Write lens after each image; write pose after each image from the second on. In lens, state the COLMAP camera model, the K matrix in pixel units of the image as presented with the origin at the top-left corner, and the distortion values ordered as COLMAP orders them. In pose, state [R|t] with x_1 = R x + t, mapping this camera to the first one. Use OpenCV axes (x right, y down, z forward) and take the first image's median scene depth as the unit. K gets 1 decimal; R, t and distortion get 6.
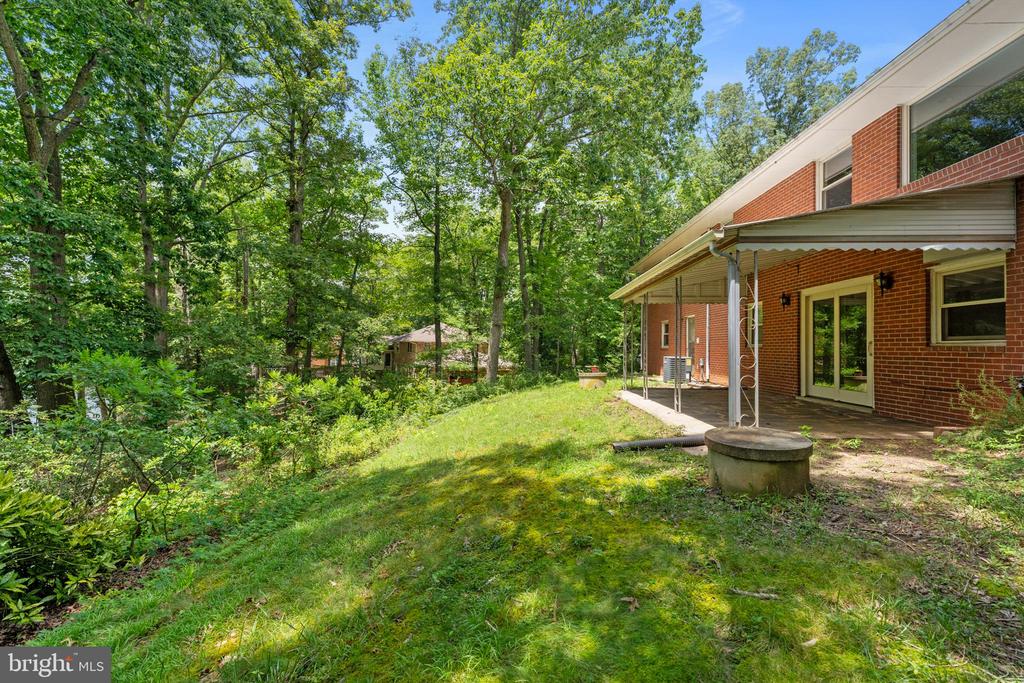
lens RADIAL K [[434.7, 0, 512.0], [0, 434.7, 341.5], [0, 0, 1]] dist [0.001402, -0.000055]
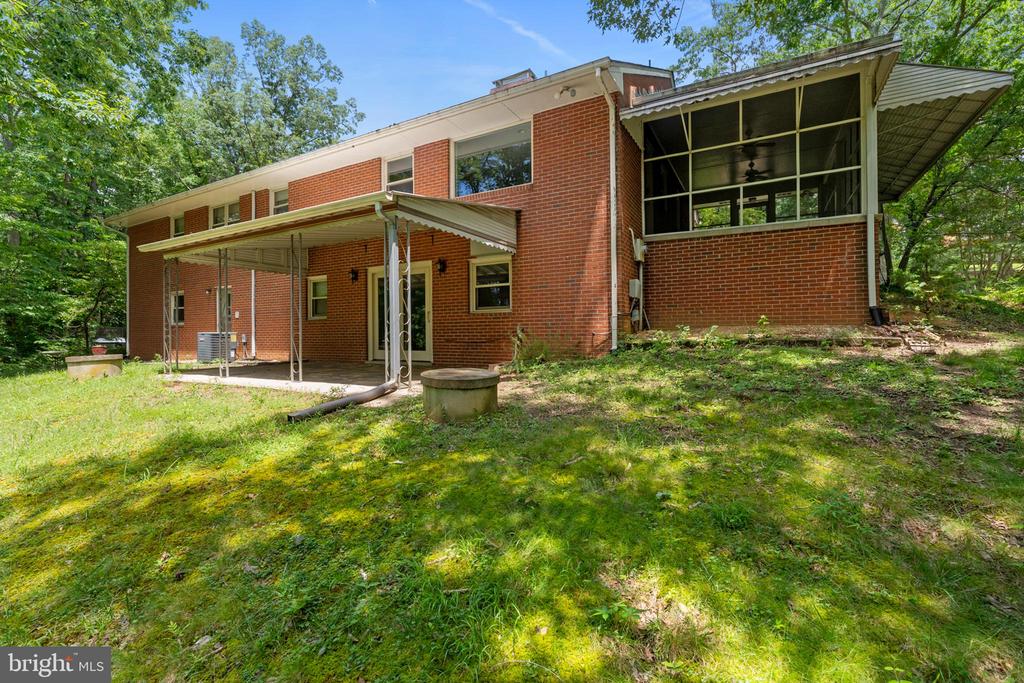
lens RADIAL K [[434.7, 0, 512.0], [0, 434.7, 341.5], [0, 0, 1]] dist [0.001402, -0.000055]
pose [[0.453473, -0.027801, 0.890836, -0.256192], [-0.000642, 0.999503, 0.031519, 0.053662], [-0.891270, -0.014865, 0.453230, 0.192875]]
